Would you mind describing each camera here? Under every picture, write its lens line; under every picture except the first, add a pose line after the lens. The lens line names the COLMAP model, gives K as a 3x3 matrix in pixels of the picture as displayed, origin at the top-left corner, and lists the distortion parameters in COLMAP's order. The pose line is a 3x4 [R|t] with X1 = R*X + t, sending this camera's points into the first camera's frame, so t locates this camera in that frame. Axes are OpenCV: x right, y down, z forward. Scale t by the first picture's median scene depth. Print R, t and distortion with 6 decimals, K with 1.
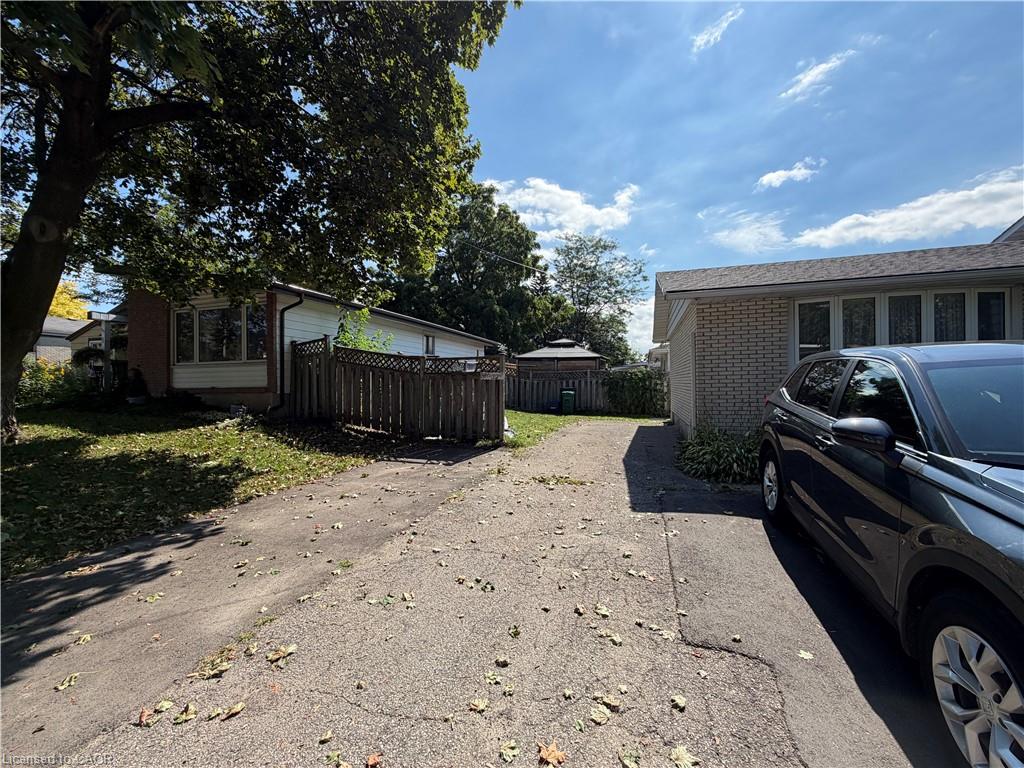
lens RADIAL K [[407.3, 0, 507.6], [0, 407.3, 381.9], [0, 0, 1]] dist [-0.000163, -0.000196]
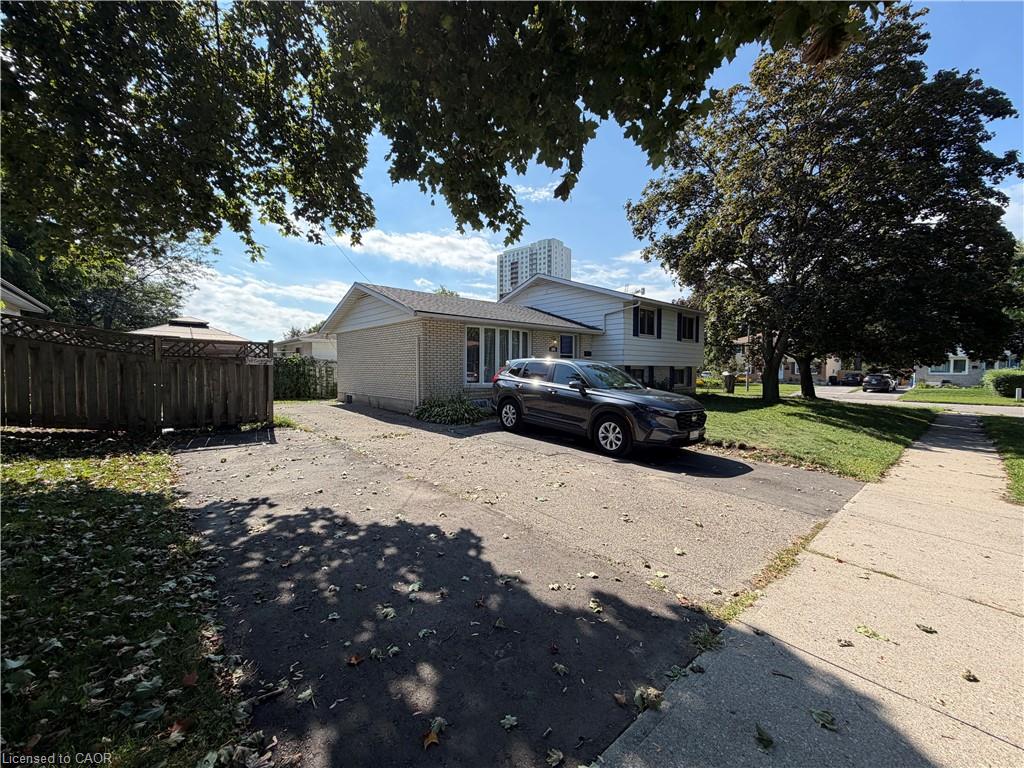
lens RADIAL K [[407.3, 0, 507.6], [0, 407.3, 381.9], [0, 0, 1]] dist [-0.000163, -0.000196]
pose [[0.504775, -0.016855, 0.863086, -1.631298], [-0.012925, 0.999550, 0.027079, 0.004370], [-0.863154, -0.024825, 0.504330, -0.182131]]
